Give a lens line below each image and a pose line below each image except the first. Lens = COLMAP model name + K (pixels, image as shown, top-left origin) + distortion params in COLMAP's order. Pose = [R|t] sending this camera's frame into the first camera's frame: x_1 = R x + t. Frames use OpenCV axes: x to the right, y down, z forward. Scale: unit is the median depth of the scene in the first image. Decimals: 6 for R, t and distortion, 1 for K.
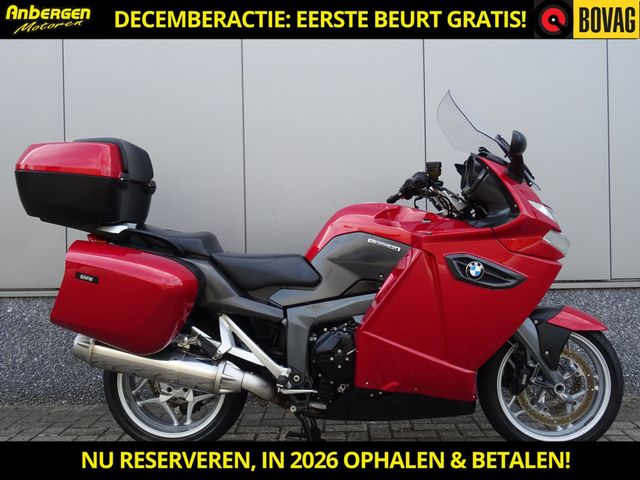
lens RADIAL K [[636.0, 0, 320.0], [0, 636.0, 241.2], [0, 0, 1]] dist [-0.026352, 0.000000]
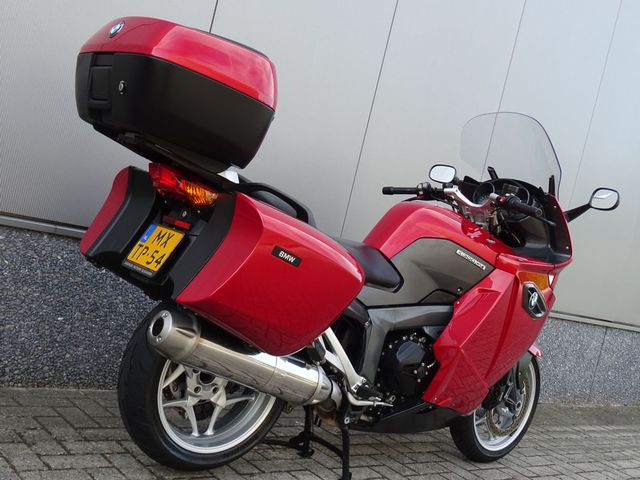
lens RADIAL K [[788.3, 0, 320.4], [0, 788.3, 238.9], [0, 0, 1]] dist [0.016532, 0.000000]
pose [[0.714277, 0.168767, 0.679210, -0.863776], [-0.240904, 0.970472, 0.012203, 0.014883], [-0.657095, -0.172341, 0.733843, 0.267162]]
